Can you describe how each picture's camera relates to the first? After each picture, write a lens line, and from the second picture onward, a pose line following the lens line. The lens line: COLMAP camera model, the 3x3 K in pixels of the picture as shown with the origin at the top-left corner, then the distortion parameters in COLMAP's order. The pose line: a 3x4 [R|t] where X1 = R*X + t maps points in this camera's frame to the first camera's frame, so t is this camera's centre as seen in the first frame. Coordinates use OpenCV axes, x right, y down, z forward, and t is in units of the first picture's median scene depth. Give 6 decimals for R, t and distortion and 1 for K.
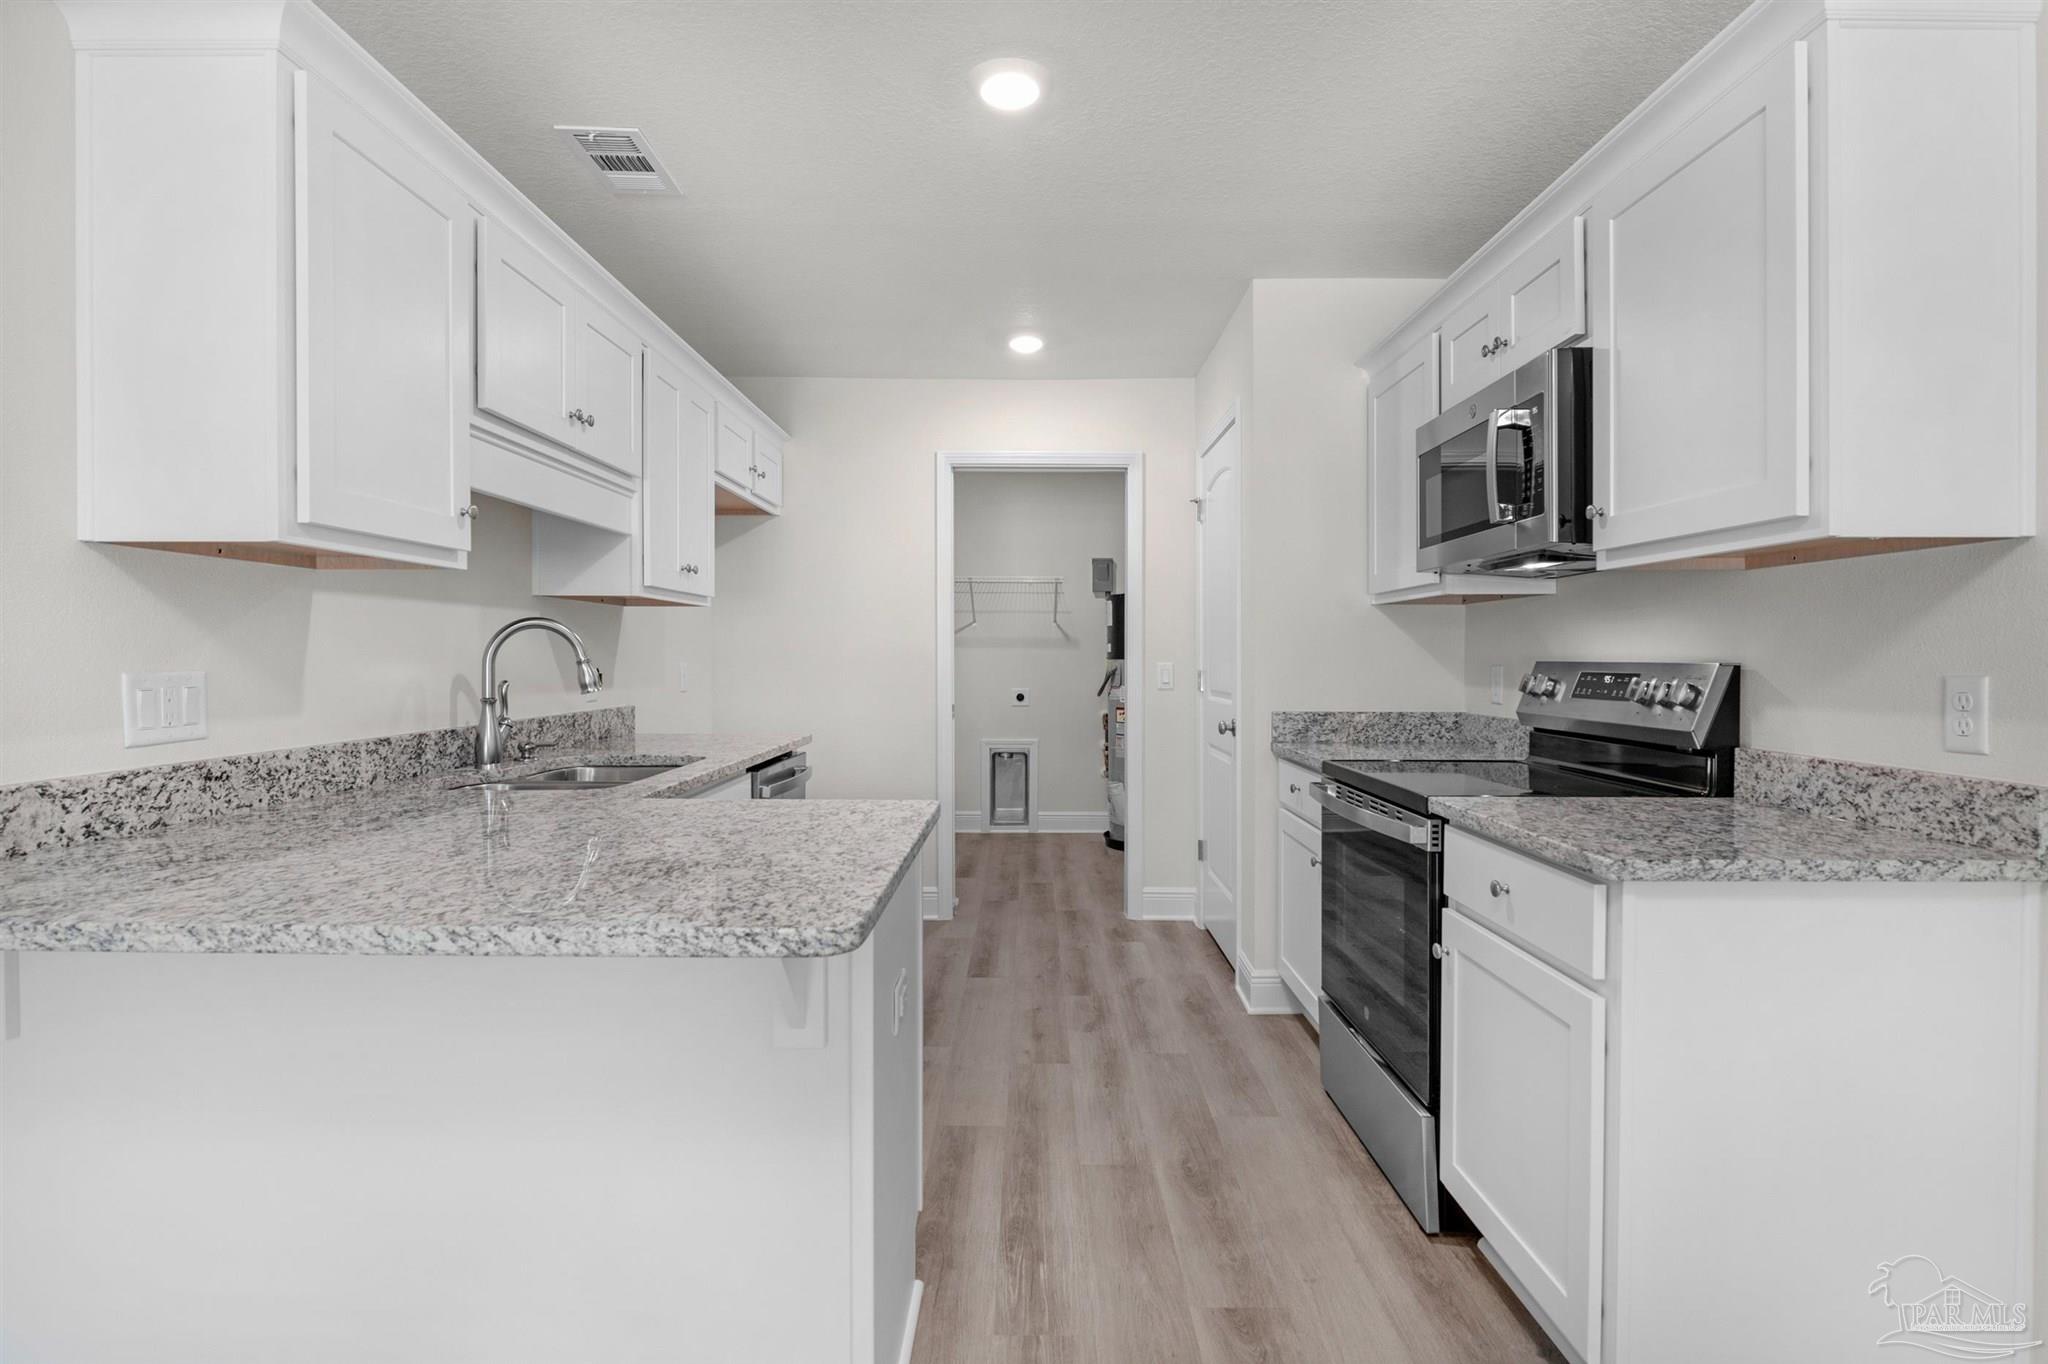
lens RADIAL K [[1065.9, 0, 1059.2], [0, 1065.9, 670.1], [0, 0, 1]] dist [-0.002117, -0.000662]
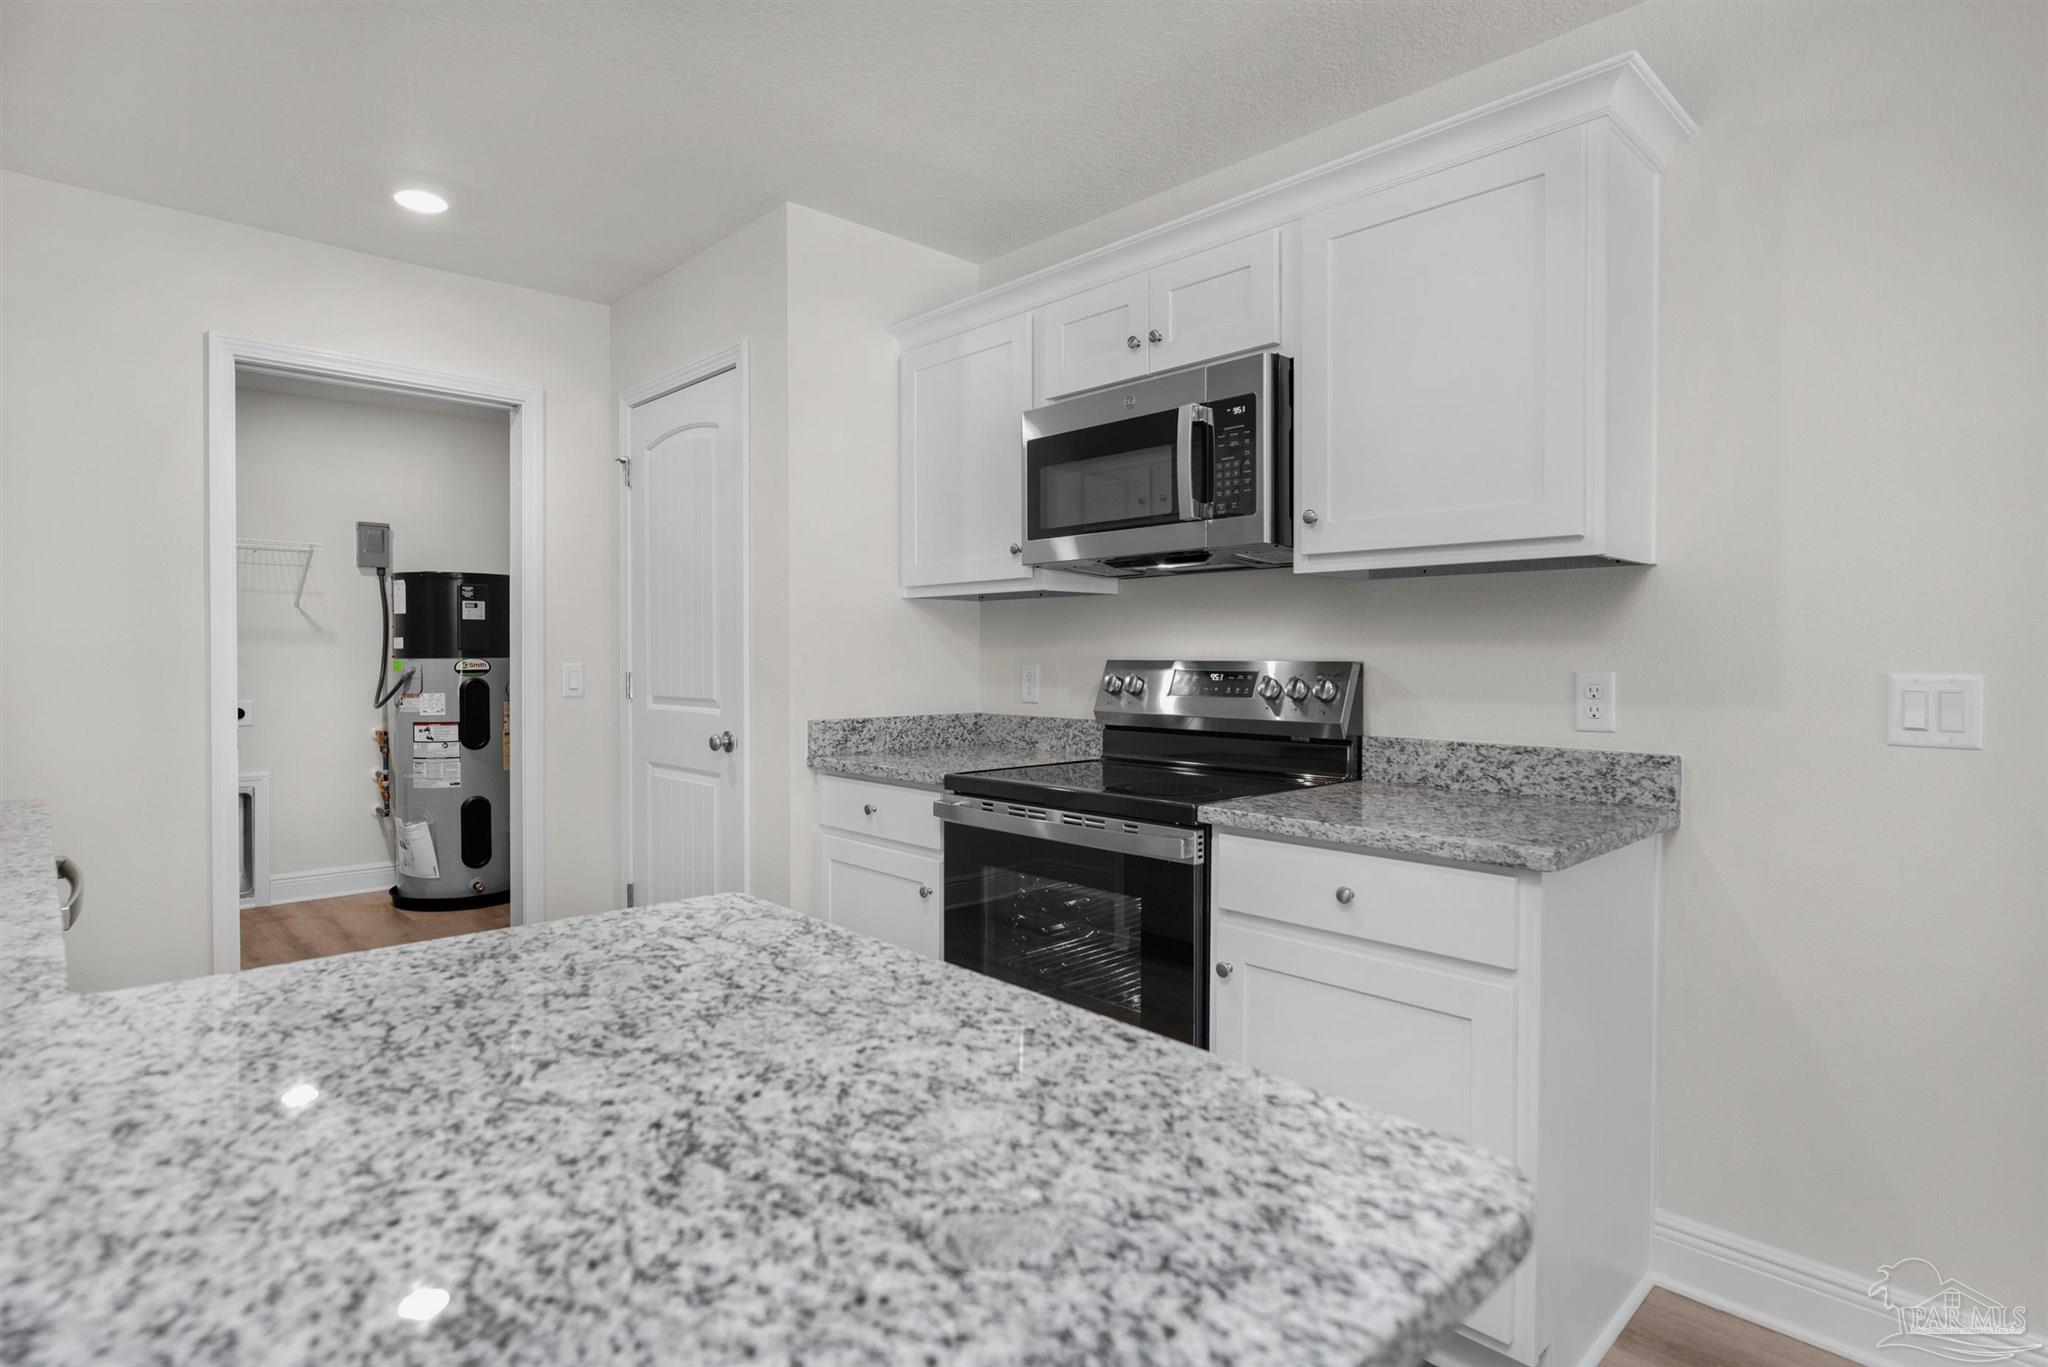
lens RADIAL K [[1065.9, 0, 1059.2], [0, 1065.9, 671.6], [0, 0, 1]] dist [-0.002117, -0.000662]
pose [[0.724919, -0.011649, 0.688736, -0.374372], [0.008863, 0.999932, 0.007584, -0.007273], [-0.688778, 0.000607, 0.724972, 0.395990]]
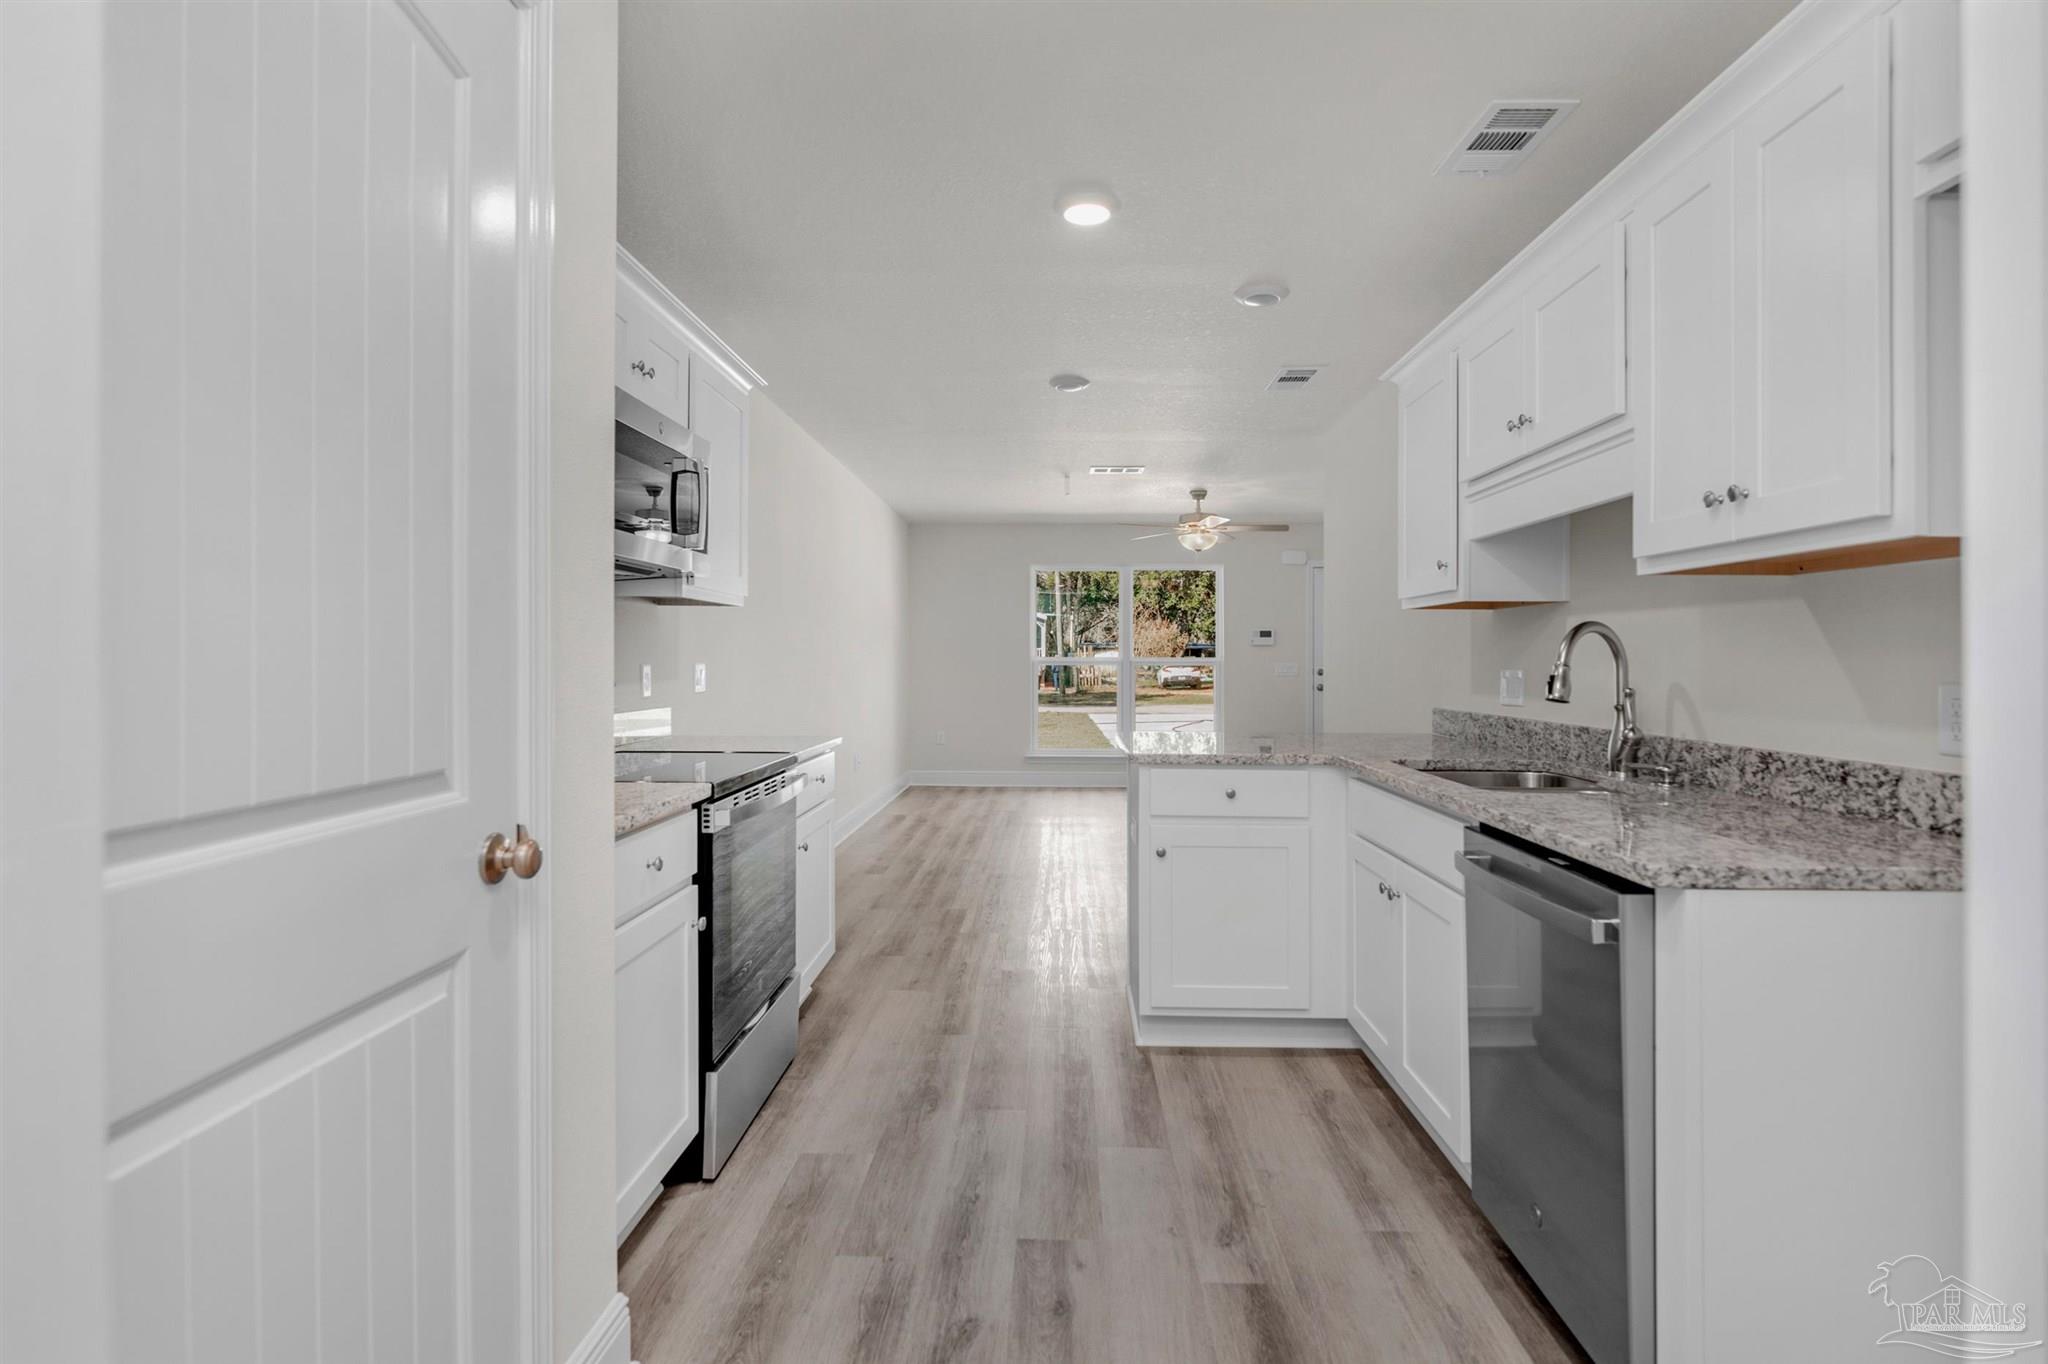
lens RADIAL K [[1020.8, 0, 1027.0], [0, 1020.8, 642.2], [0, 0, 1]] dist [-0.001095, -0.000553]
pose [[-0.998073, -0.009524, 0.061322, -0.046896], [-0.009610, 0.999953, -0.001116, -0.030196], [-0.061308, -0.001703, -0.998117, 2.304159]]
